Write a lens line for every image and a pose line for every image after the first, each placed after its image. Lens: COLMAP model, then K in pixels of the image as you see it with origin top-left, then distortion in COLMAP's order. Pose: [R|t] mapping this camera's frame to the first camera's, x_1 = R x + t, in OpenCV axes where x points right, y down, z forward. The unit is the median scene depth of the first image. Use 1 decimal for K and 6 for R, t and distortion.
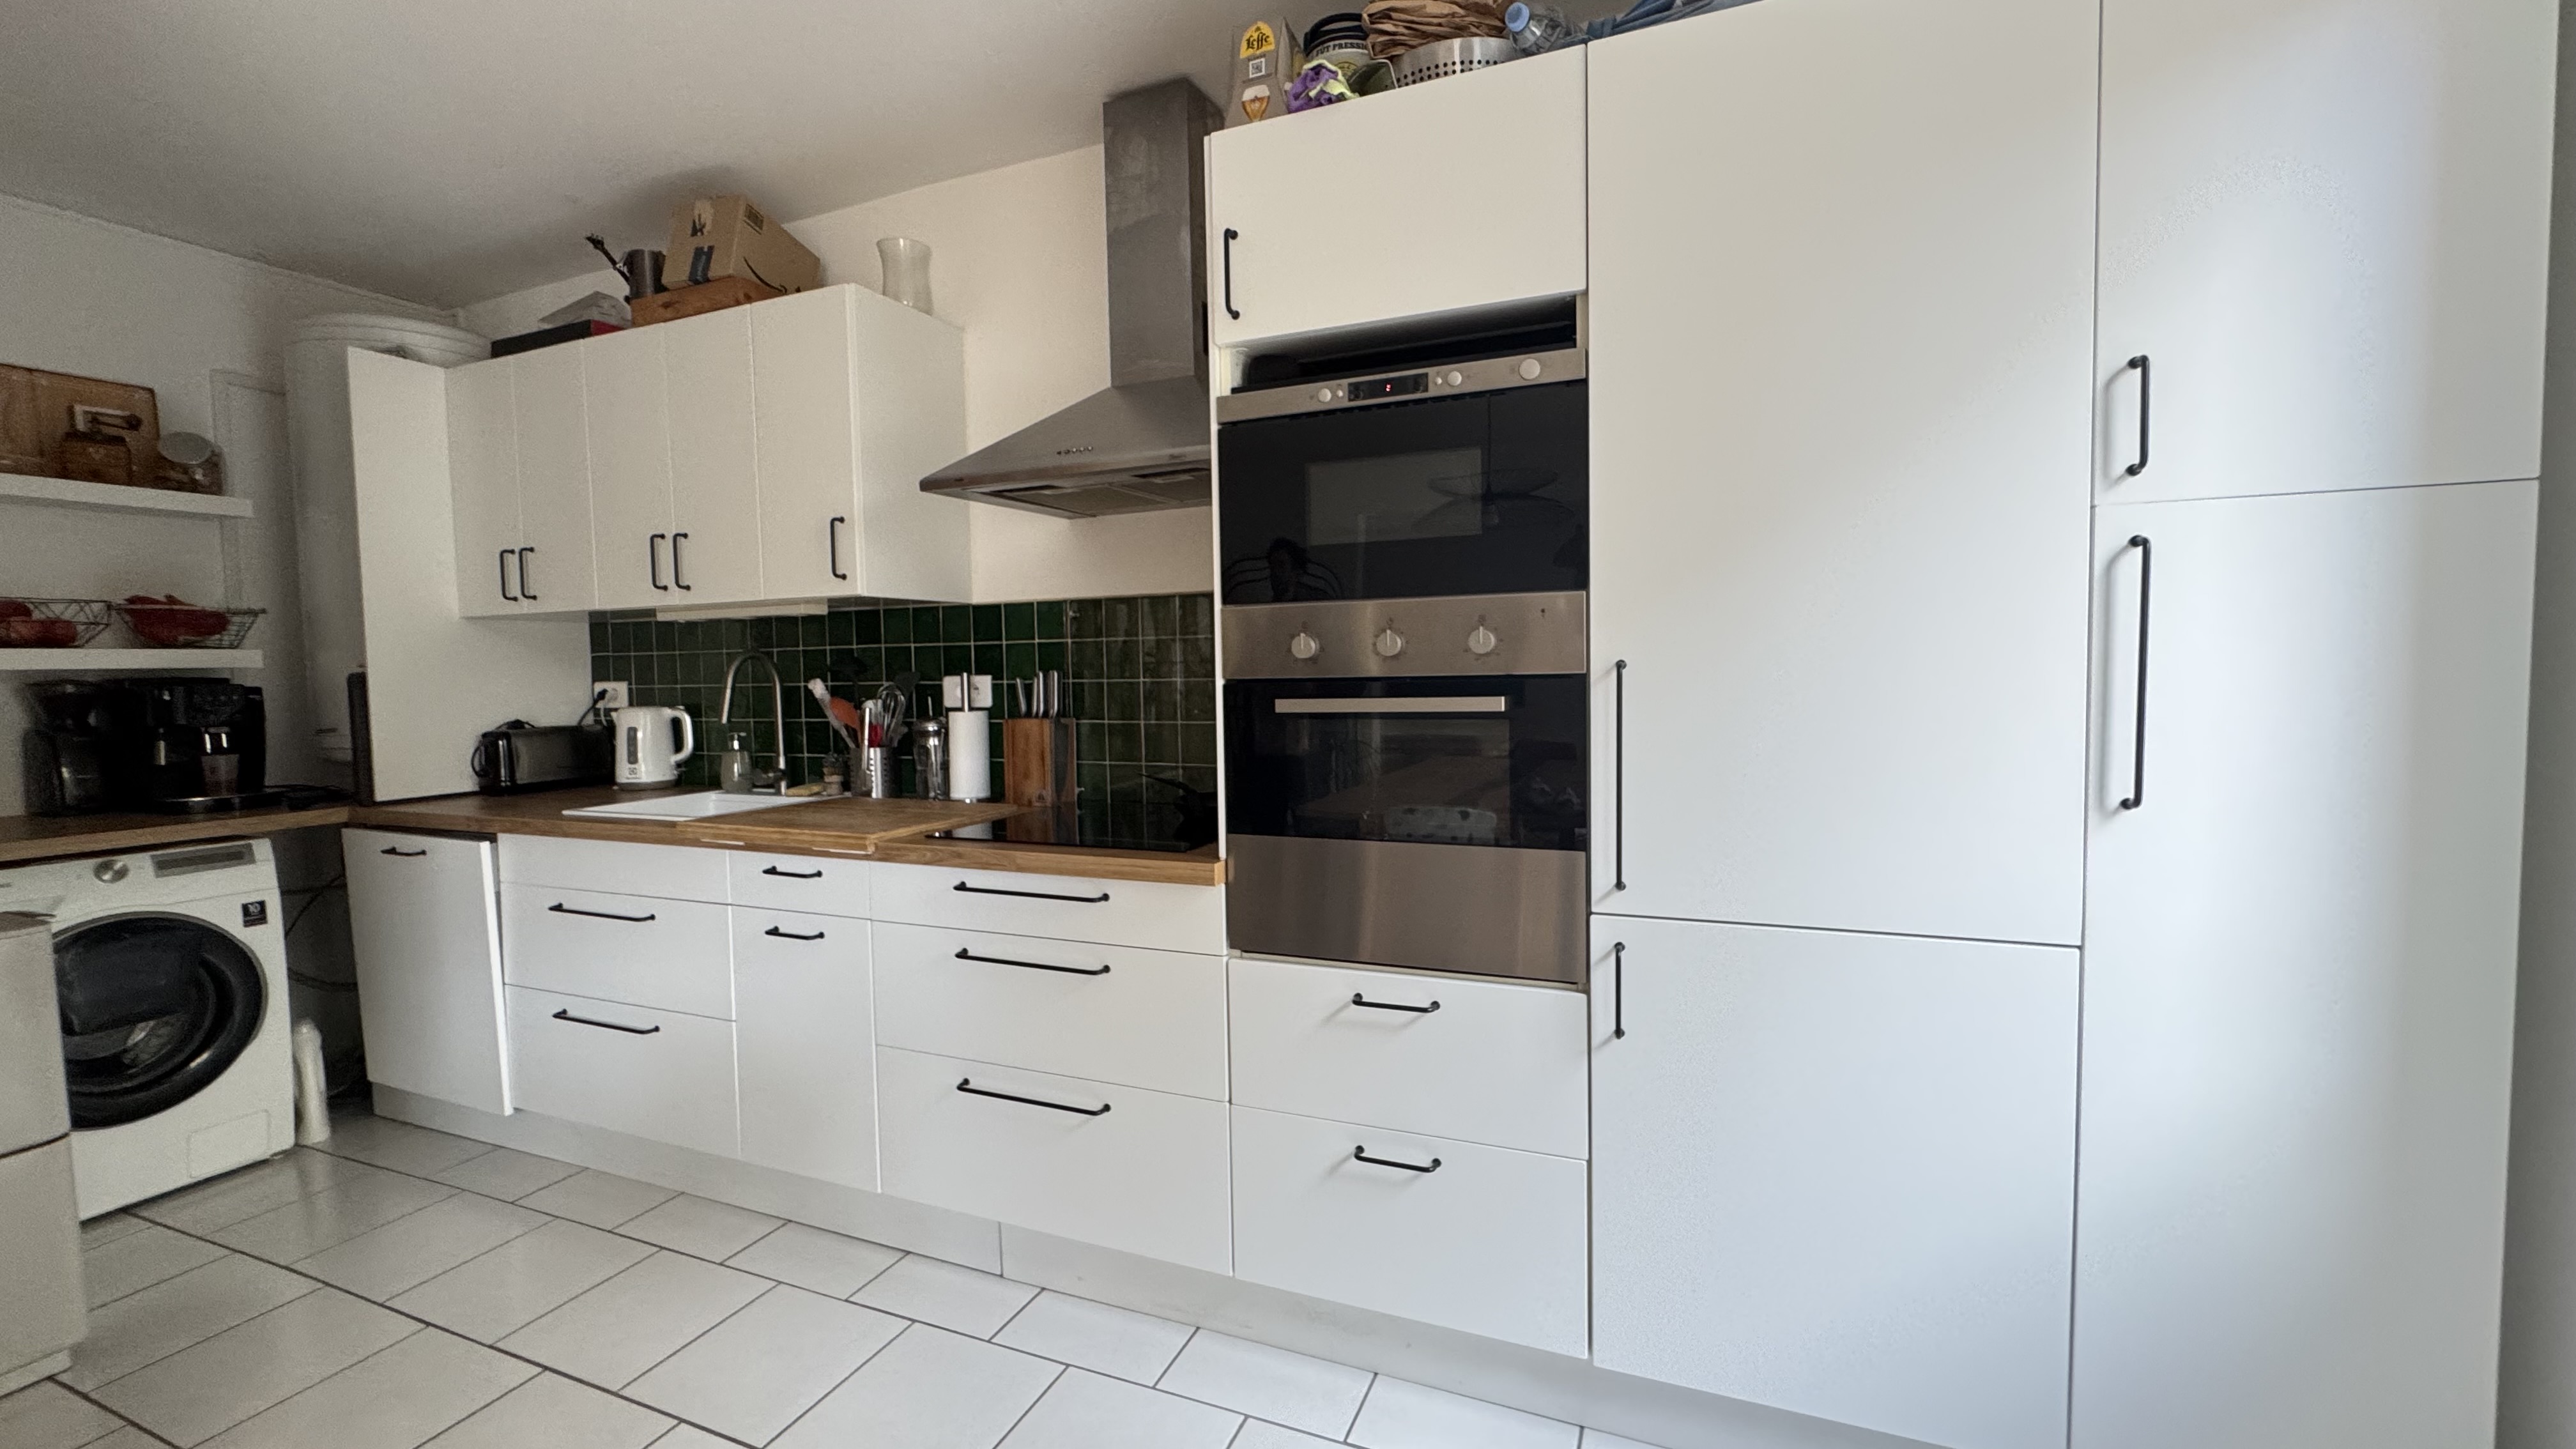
lens RADIAL K [[1026.8, 0, 1292.8], [0, 1026.8, 722.2], [0, 0, 1]] dist [-0.003725, 0.000350]
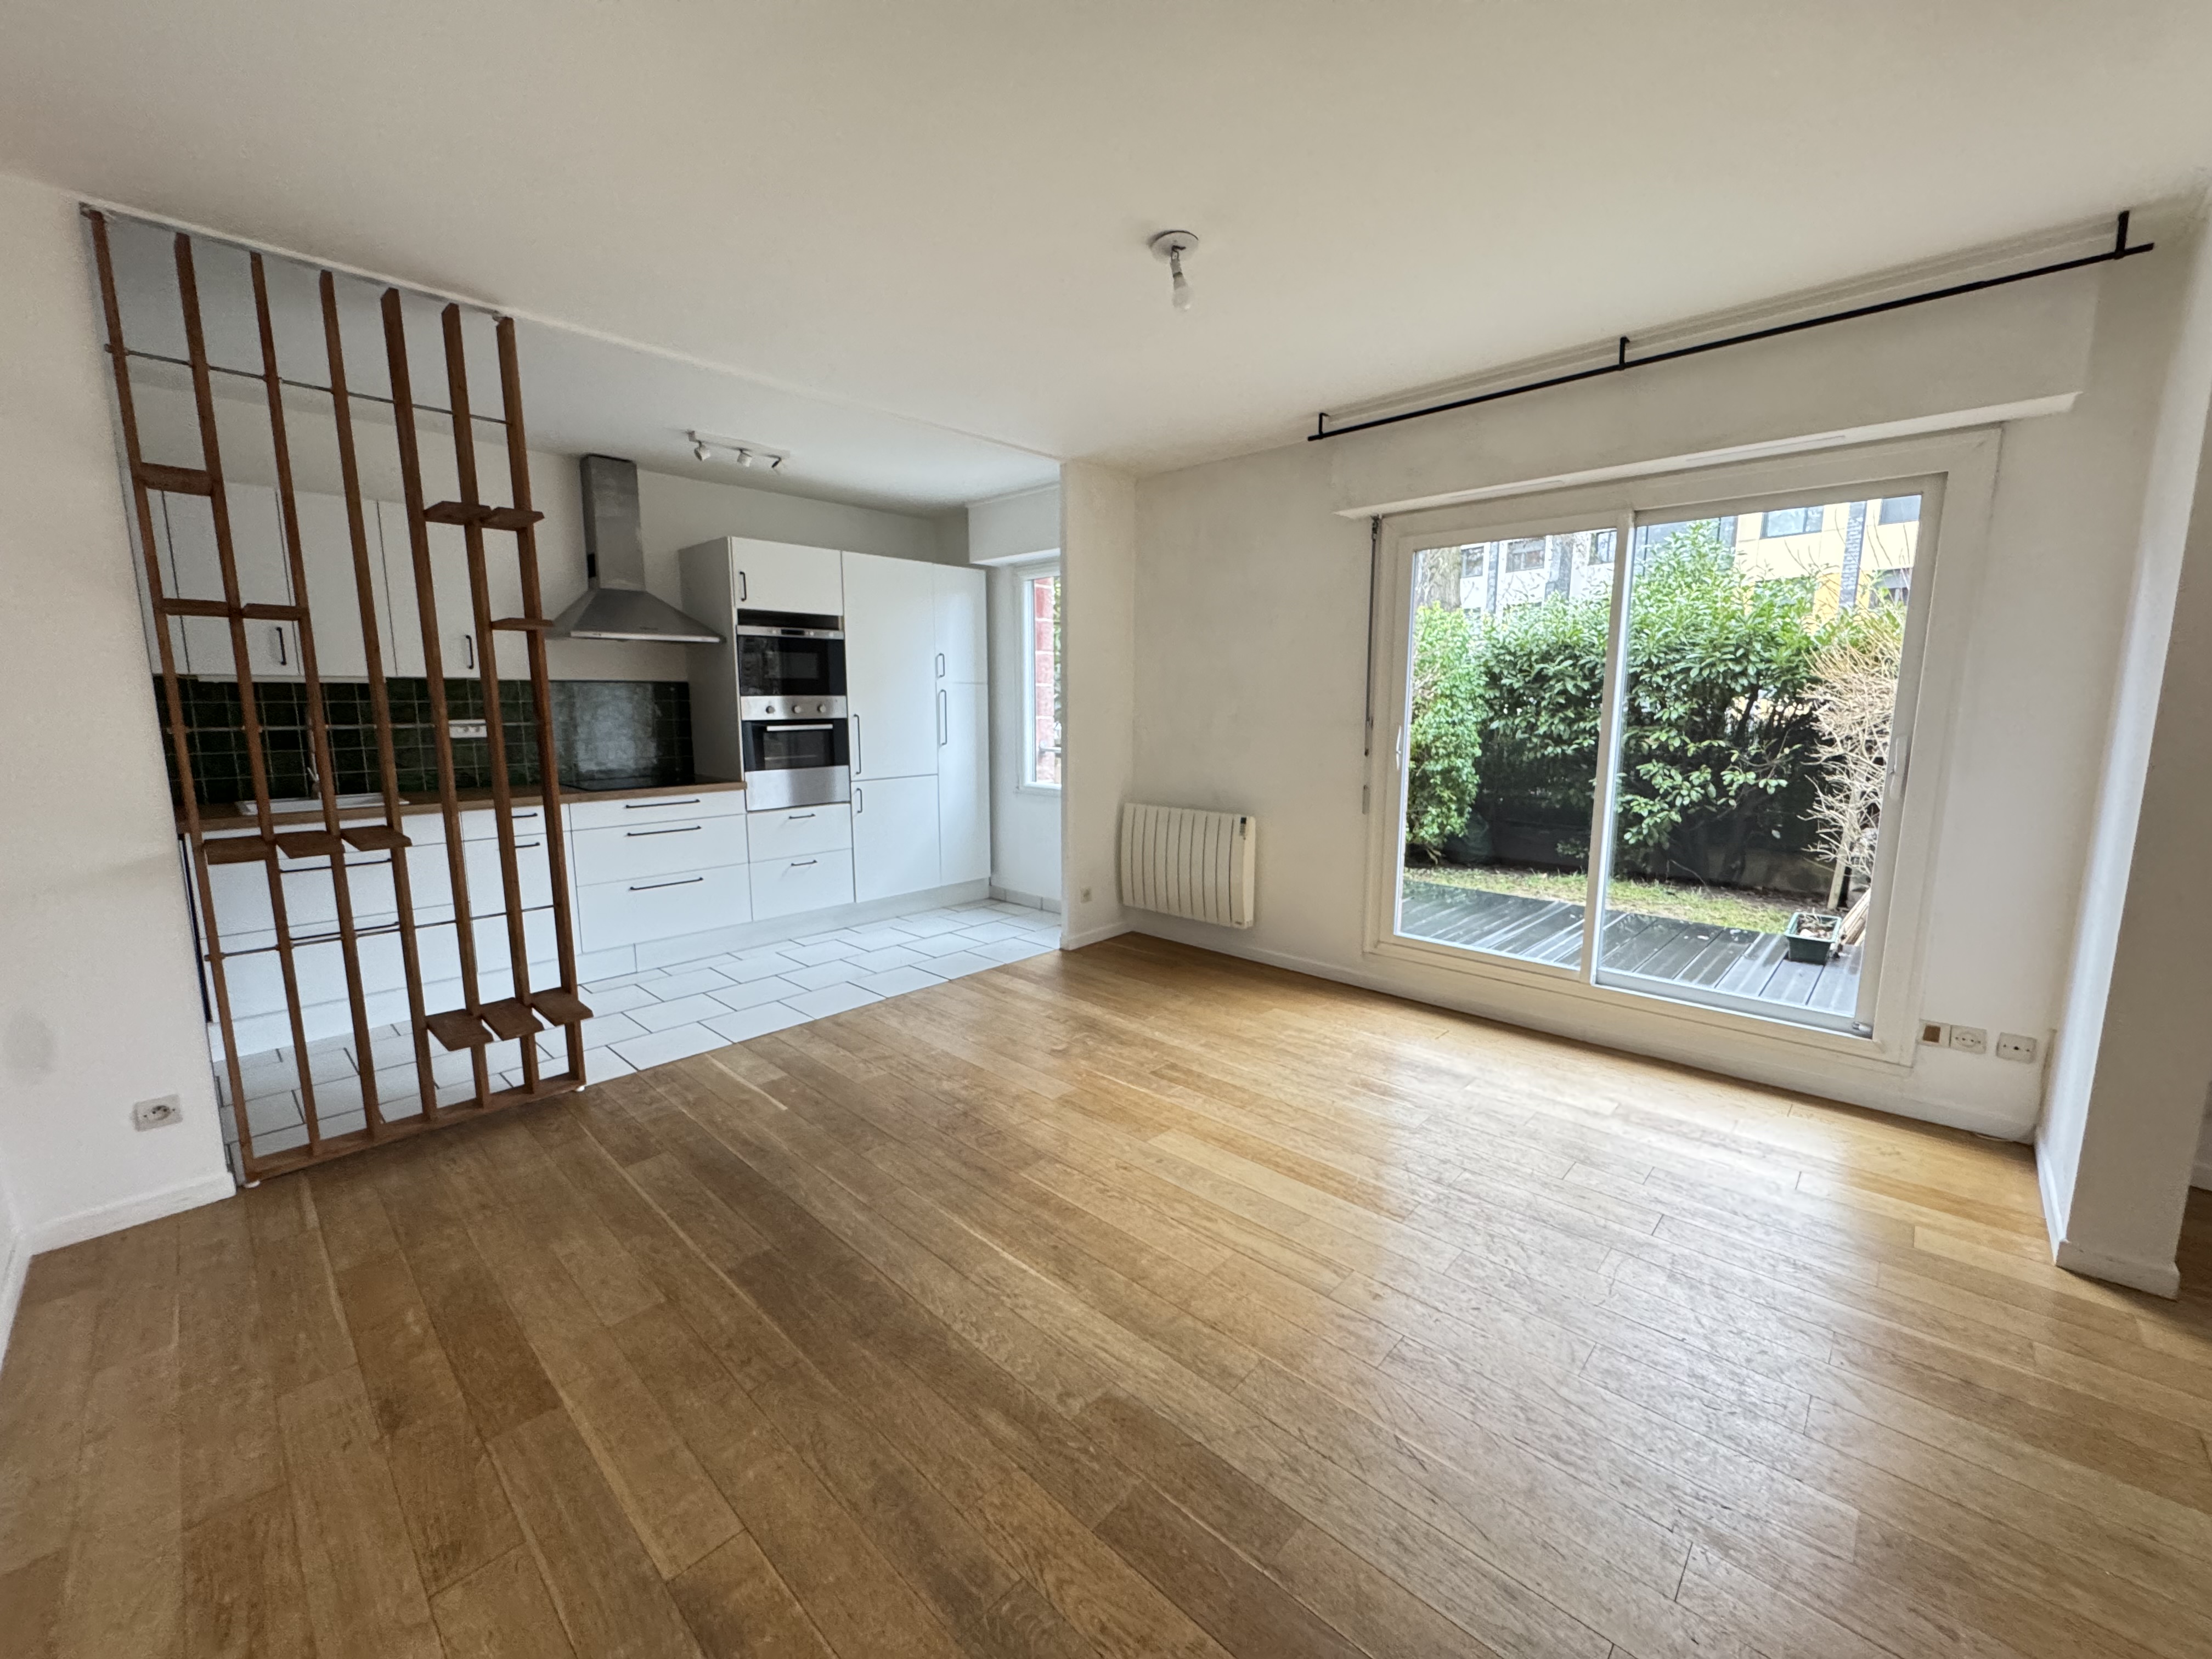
lens RADIAL K [[877.1, 0, 1105.6], [0, 877.1, 835.0], [0, 0, 1]] dist [-0.003159, 0.000080]
pose [[0.355155, -0.128895, 0.925878, -2.112342], [0.042130, 0.991649, 0.121891, 0.023025], [-0.933857, -0.004283, 0.357620, -0.910896]]
